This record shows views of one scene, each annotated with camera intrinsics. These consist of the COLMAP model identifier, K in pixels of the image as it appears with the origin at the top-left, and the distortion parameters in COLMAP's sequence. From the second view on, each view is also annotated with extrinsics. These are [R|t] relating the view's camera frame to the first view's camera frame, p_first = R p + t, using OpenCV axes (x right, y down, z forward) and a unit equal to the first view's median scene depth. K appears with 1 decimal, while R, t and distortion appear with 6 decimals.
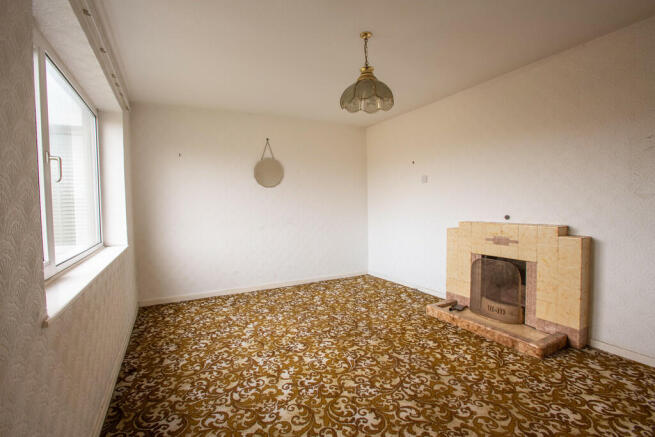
lens RADIAL K [[300.5, 0, 336.2], [0, 300.5, 185.7], [0, 0, 1]] dist [-0.050311, 0.021957]
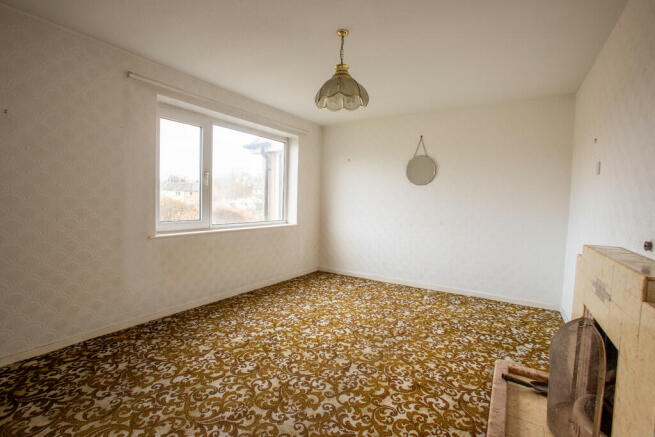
lens RADIAL K [[300.5, 0, 320.6], [0, 300.5, 212.6], [0, 0, 1]] dist [-0.050311, 0.021957]
pose [[0.465572, 0.058448, -0.883078, 0.919559], [0.025312, 0.996529, 0.079302, 0.013590], [0.884648, -0.059273, 0.462476, 0.487808]]
